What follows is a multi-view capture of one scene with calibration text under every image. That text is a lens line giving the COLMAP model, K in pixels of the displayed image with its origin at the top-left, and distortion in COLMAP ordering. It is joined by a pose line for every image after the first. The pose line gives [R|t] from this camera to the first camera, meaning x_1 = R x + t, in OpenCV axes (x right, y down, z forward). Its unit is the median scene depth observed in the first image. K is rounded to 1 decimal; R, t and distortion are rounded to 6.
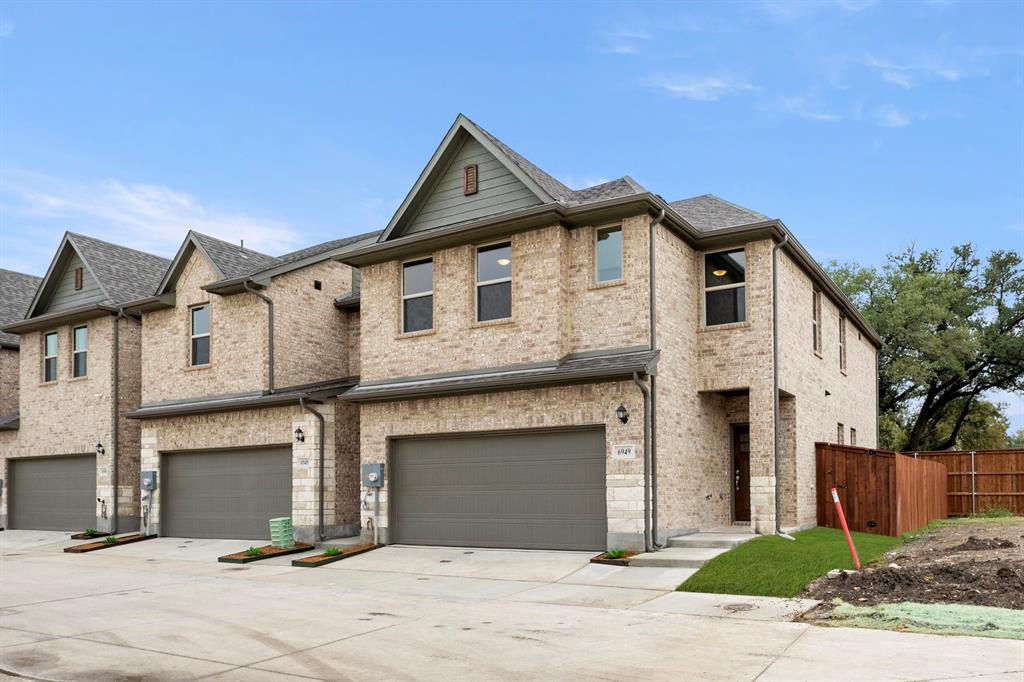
lens RADIAL K [[491.0, 0, 512.7], [0, 491.0, 349.9], [0, 0, 1]] dist [0.001015, -0.000052]
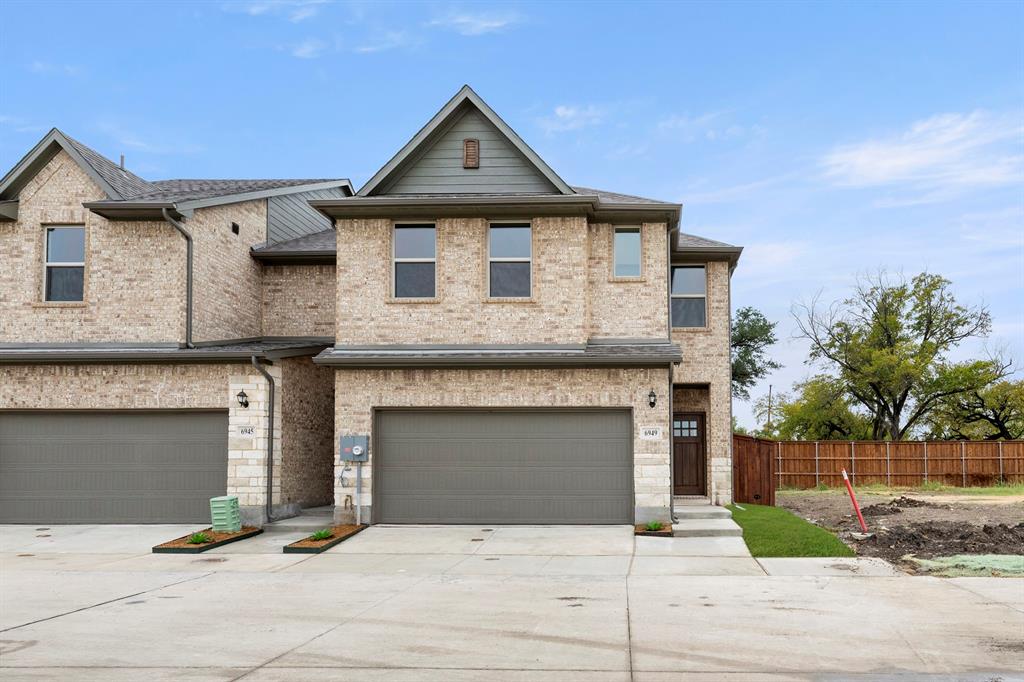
lens RADIAL K [[463.7, 0, 512.1], [0, 463.7, 331.9], [0, 0, 1]] dist [0.001376, -0.000098]
pose [[0.934494, 0.110236, 0.338480, -0.320894], [-0.107947, 0.993826, -0.025643, 0.030638], [-0.339217, -0.012574, 0.940624, 0.094678]]
